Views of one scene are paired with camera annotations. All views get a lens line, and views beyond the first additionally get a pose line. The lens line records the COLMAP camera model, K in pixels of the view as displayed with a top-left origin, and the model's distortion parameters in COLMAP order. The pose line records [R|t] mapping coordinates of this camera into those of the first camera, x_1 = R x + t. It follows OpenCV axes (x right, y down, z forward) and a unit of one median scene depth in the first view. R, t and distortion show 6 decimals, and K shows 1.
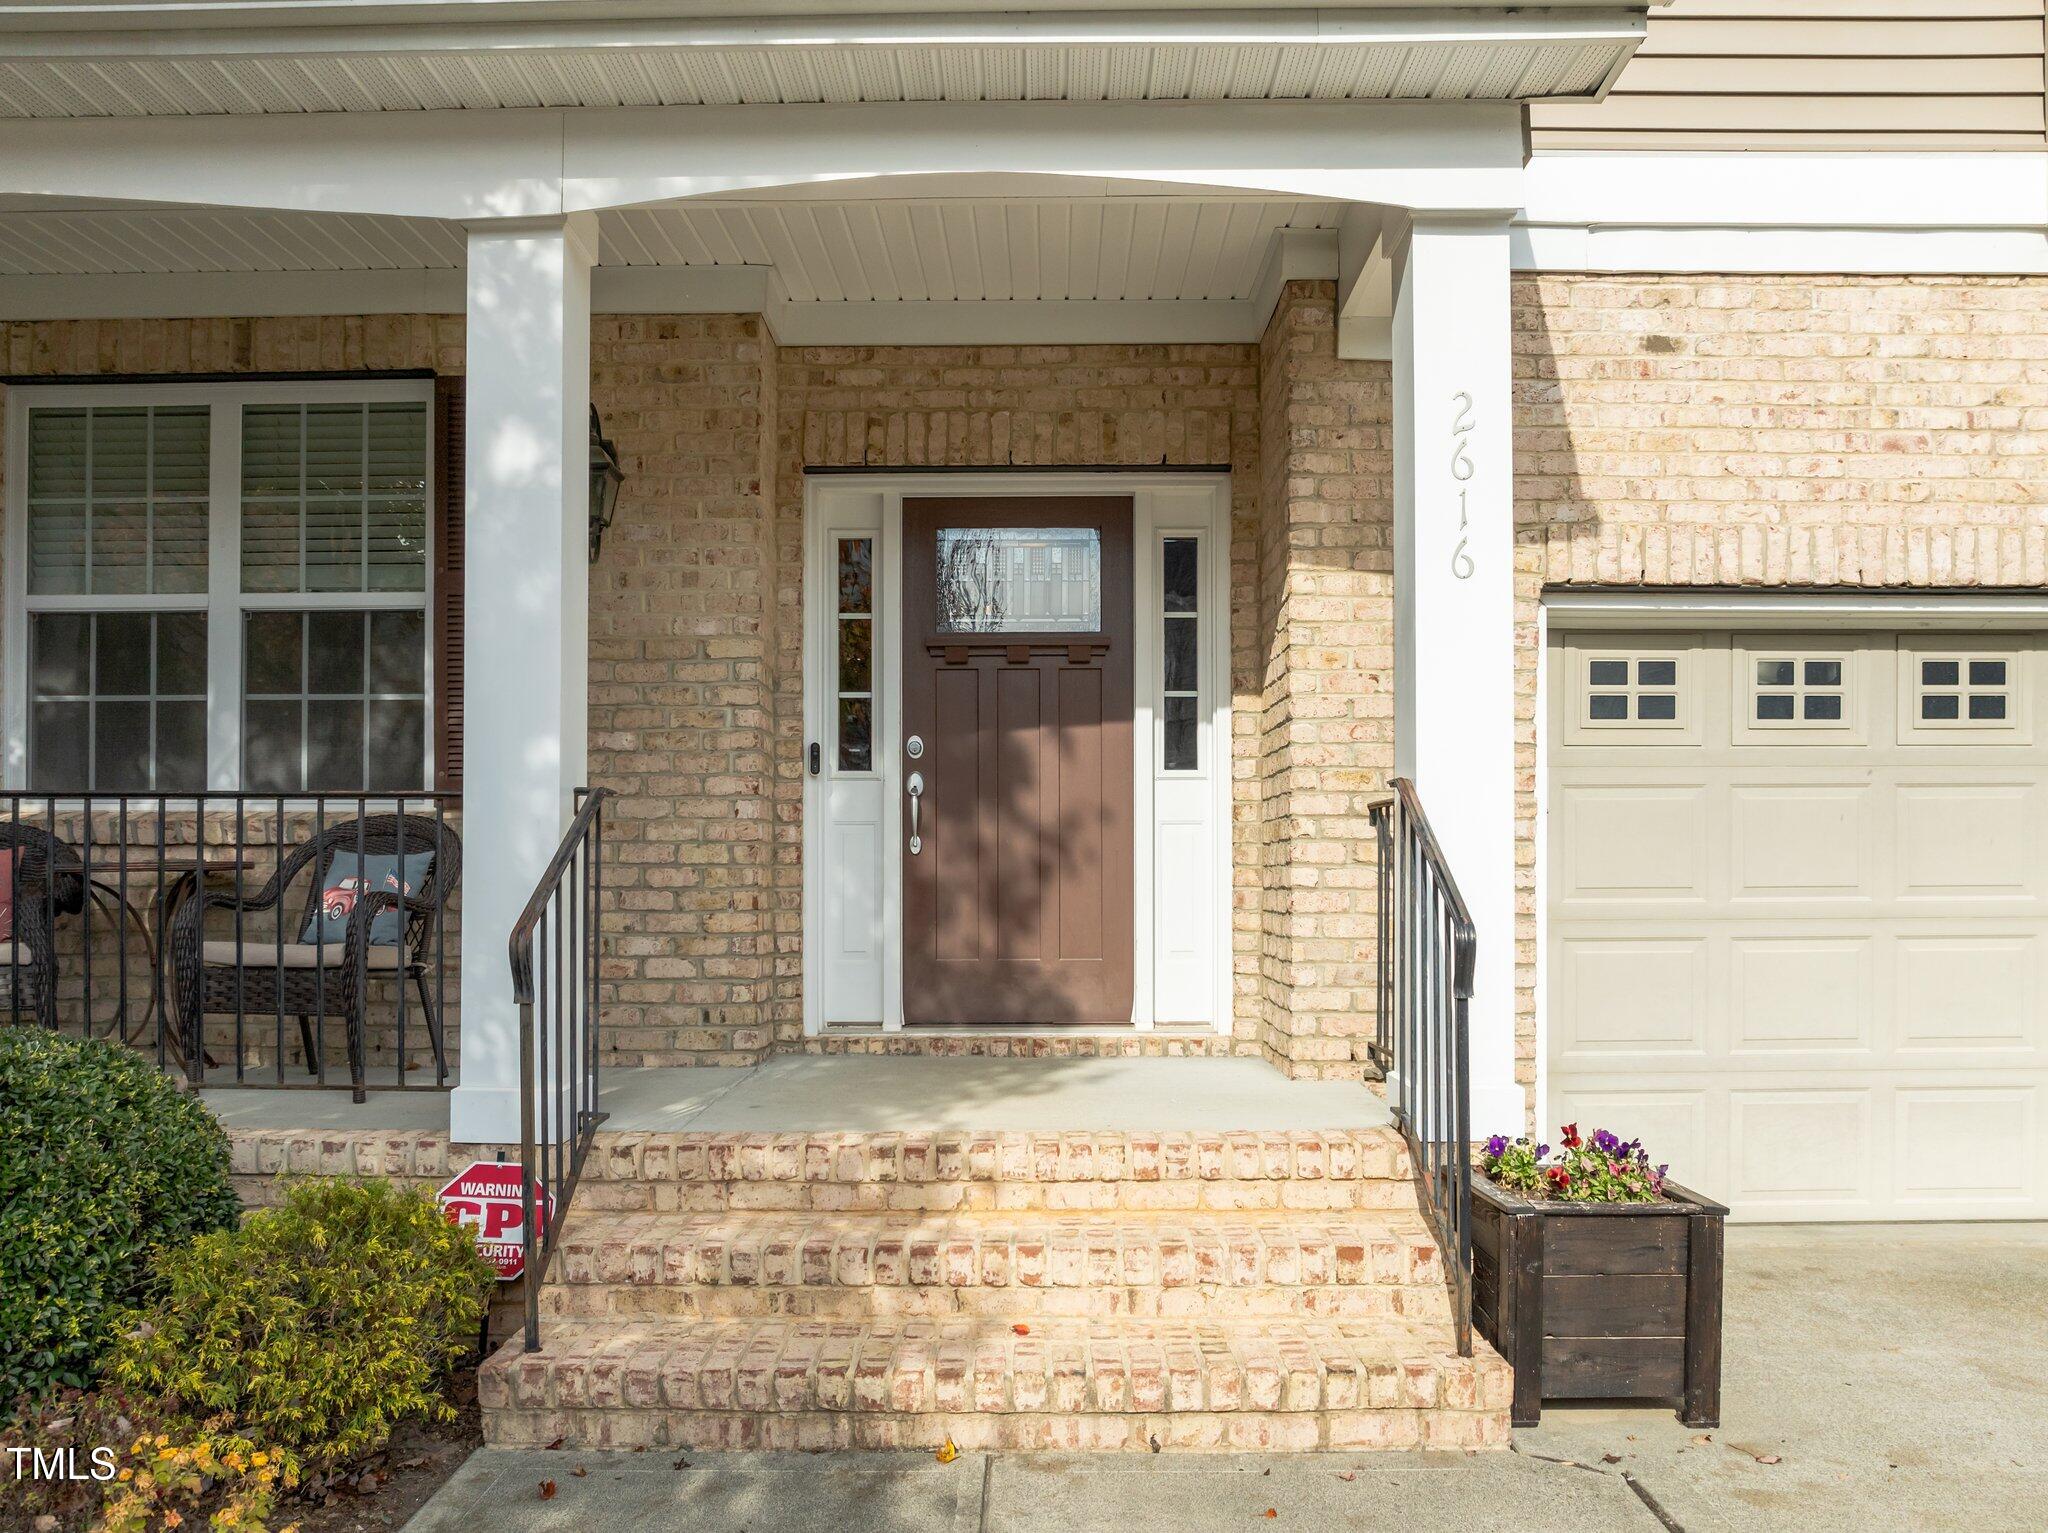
lens RADIAL K [[1478.9, 0, 1028.6], [0, 1478.9, 862.0], [0, 0, 1]] dist [-0.030137, 0.000298]
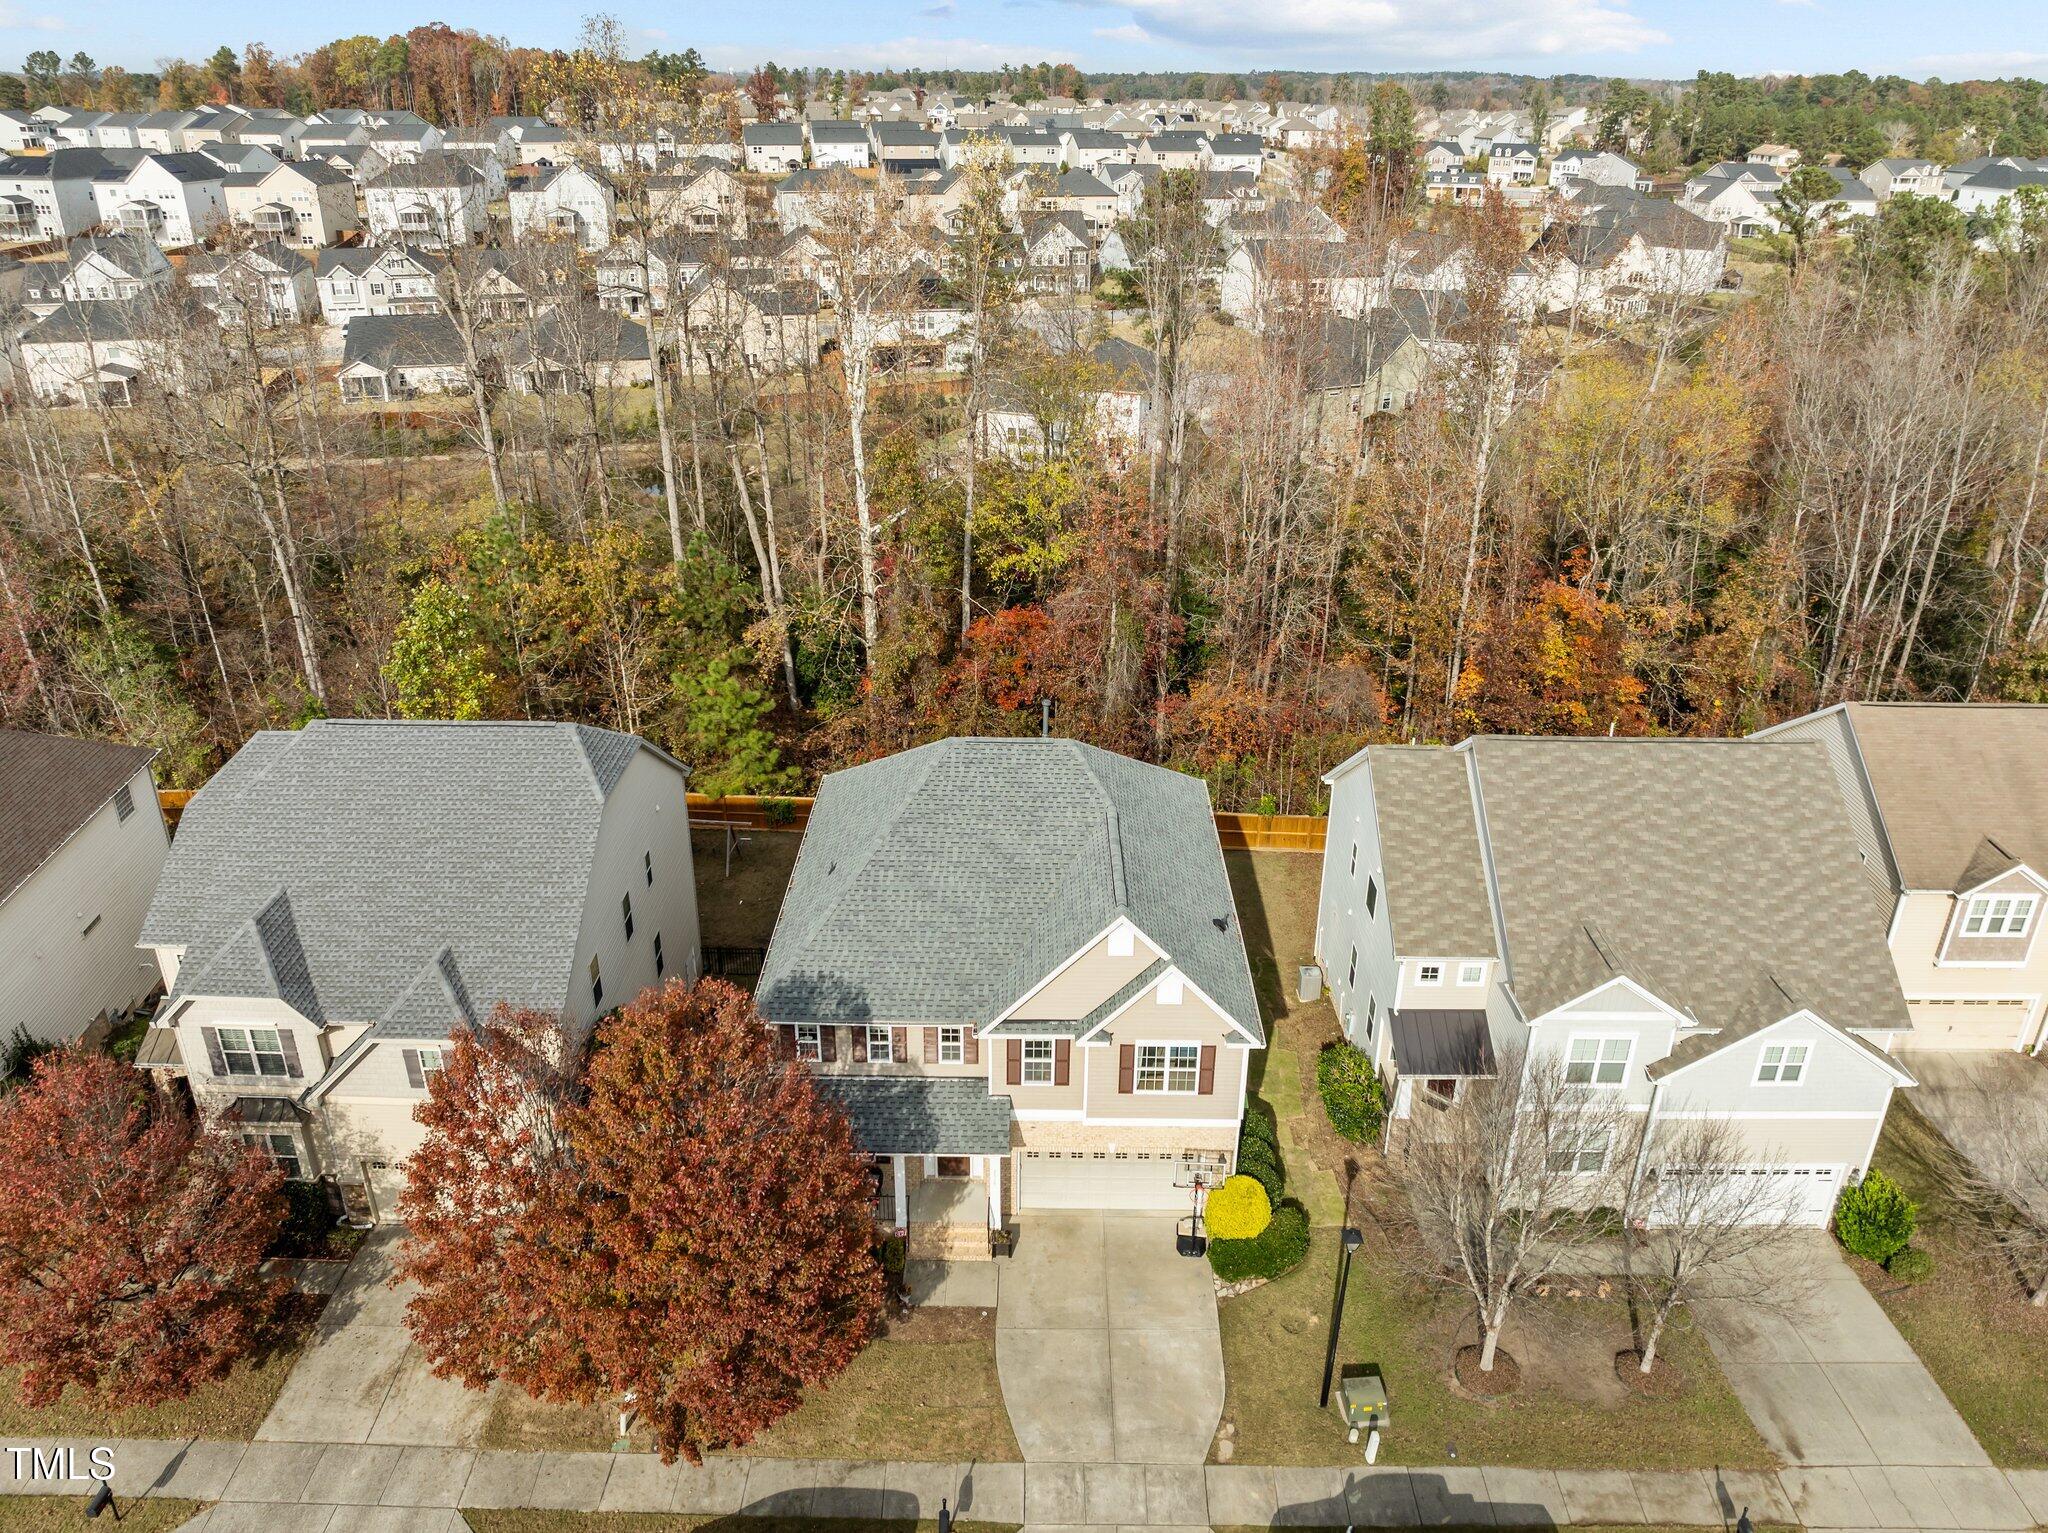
lens RADIAL K [[1430.7, 0, 1024.0], [0, 1430.7, 766.5], [0, 0, 1]] dist [-0.016180, -0.028448]
pose [[0.999941, 0.010201, 0.003681, 0.334397], [-0.010801, 0.905919, 0.423313, -5.351415], [0.000983, -0.423328, 0.905976, -5.125933]]
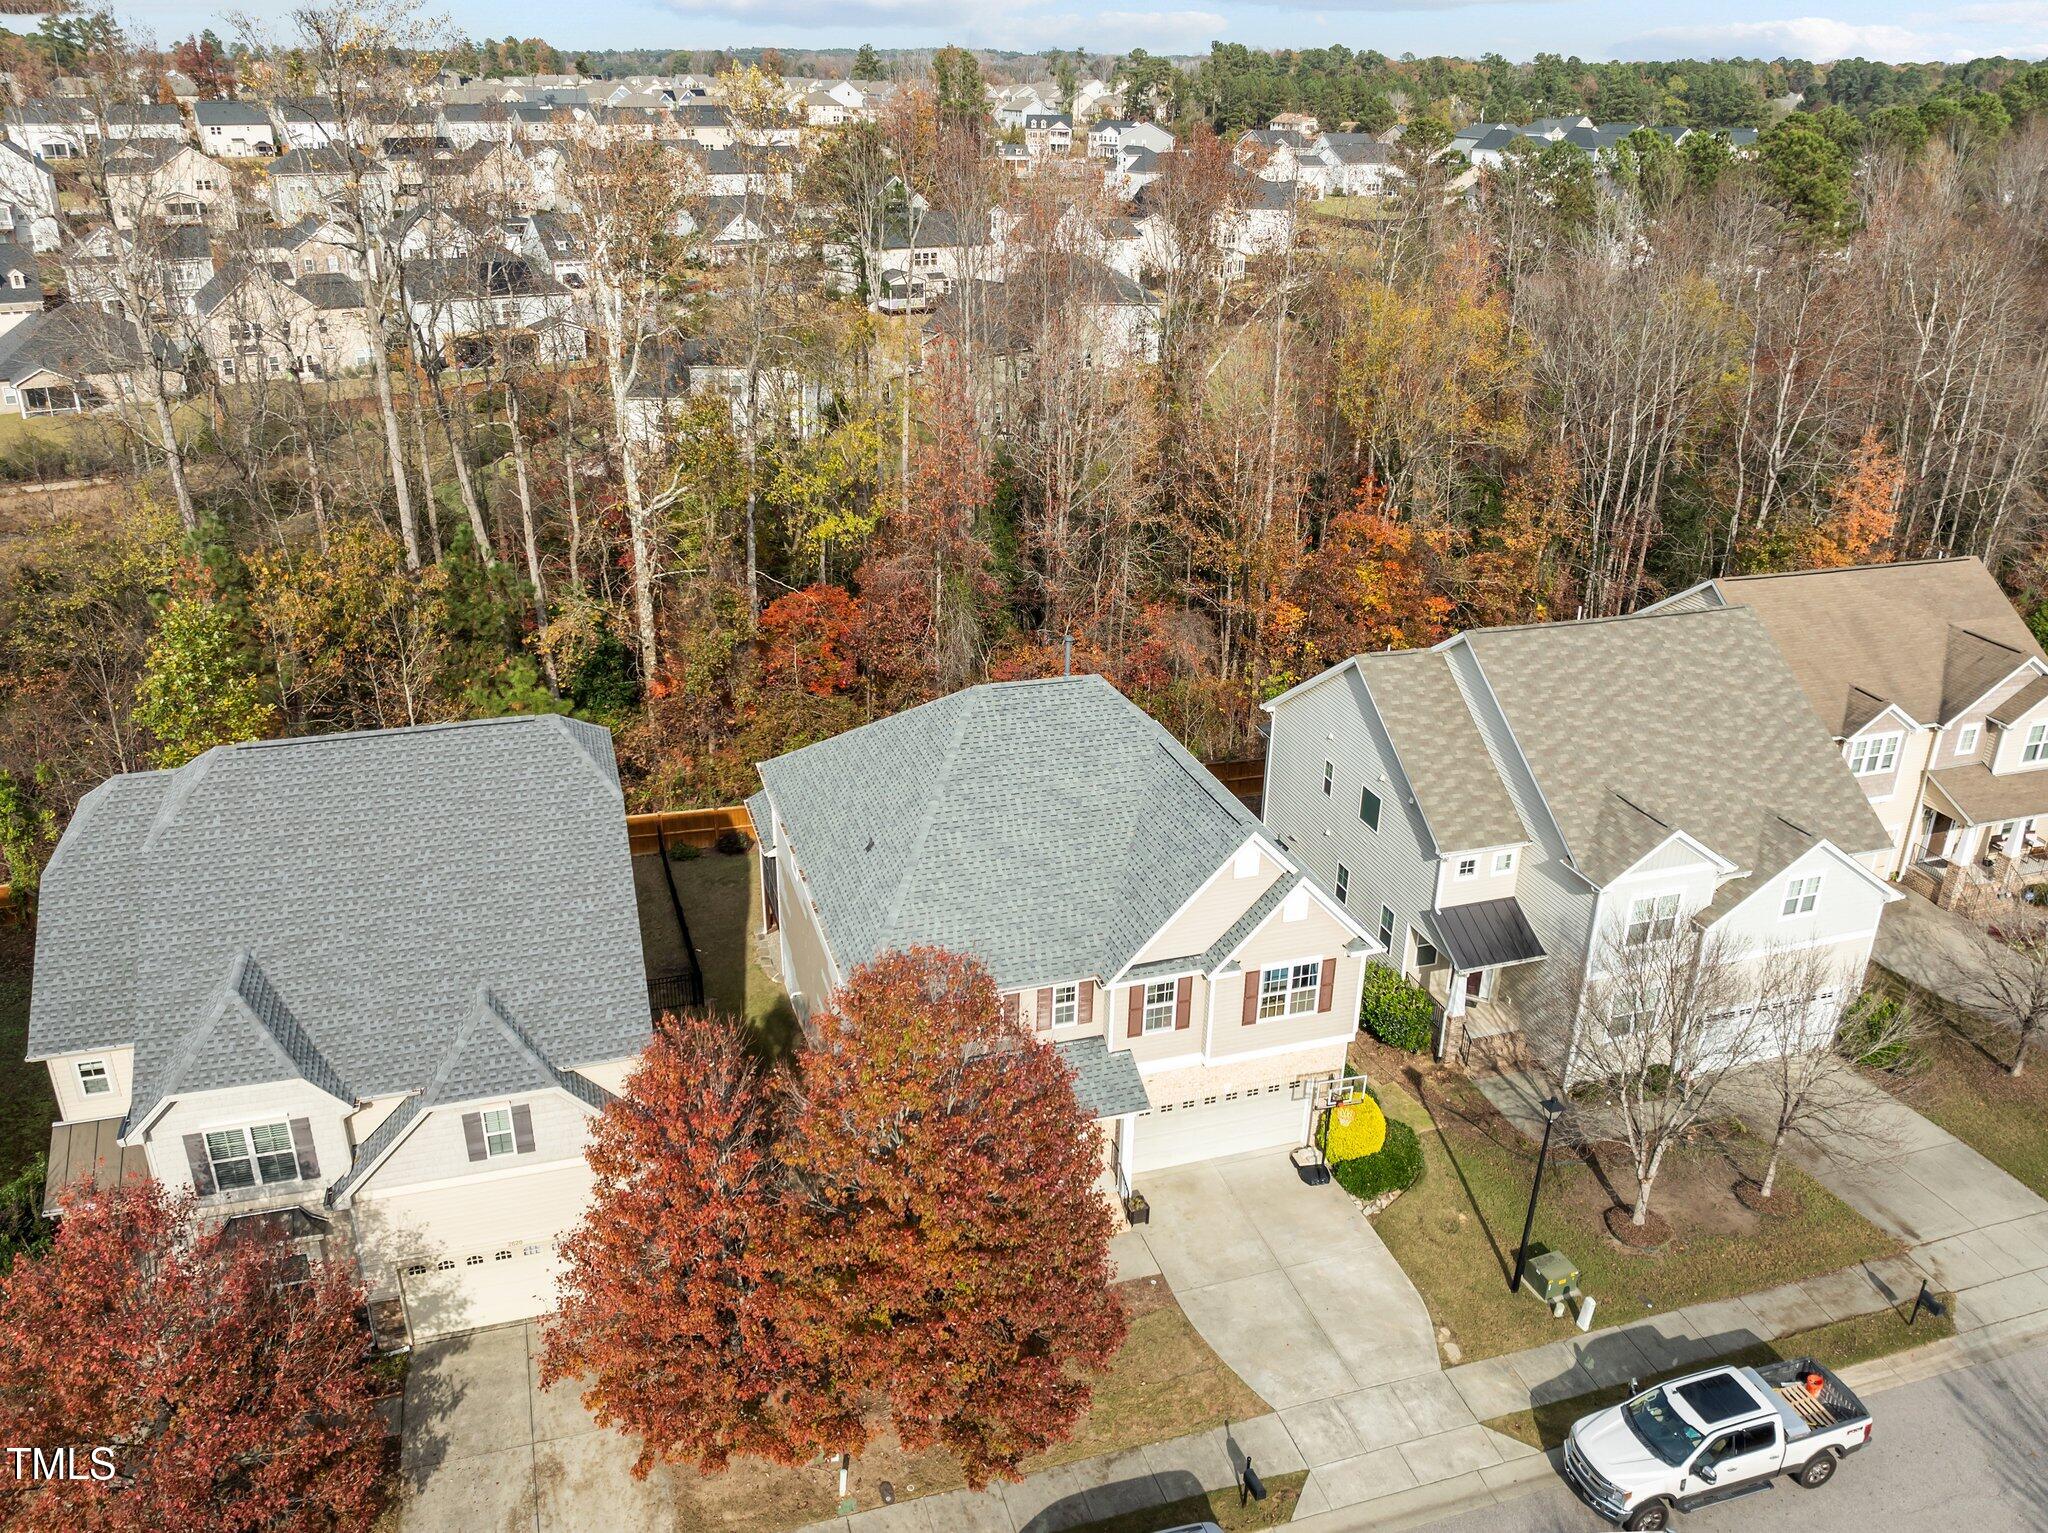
lens RADIAL K [[1546.4, 0, 1024.0], [0, 1546.4, 766.5], [0, 0, 1]] dist [0.003094, -0.073969]
pose [[0.951607, -0.110601, 0.286727, -2.227197], [-0.015157, 0.914968, 0.403241, -4.920662], [-0.306945, -0.388072, 0.869014, -4.941867]]
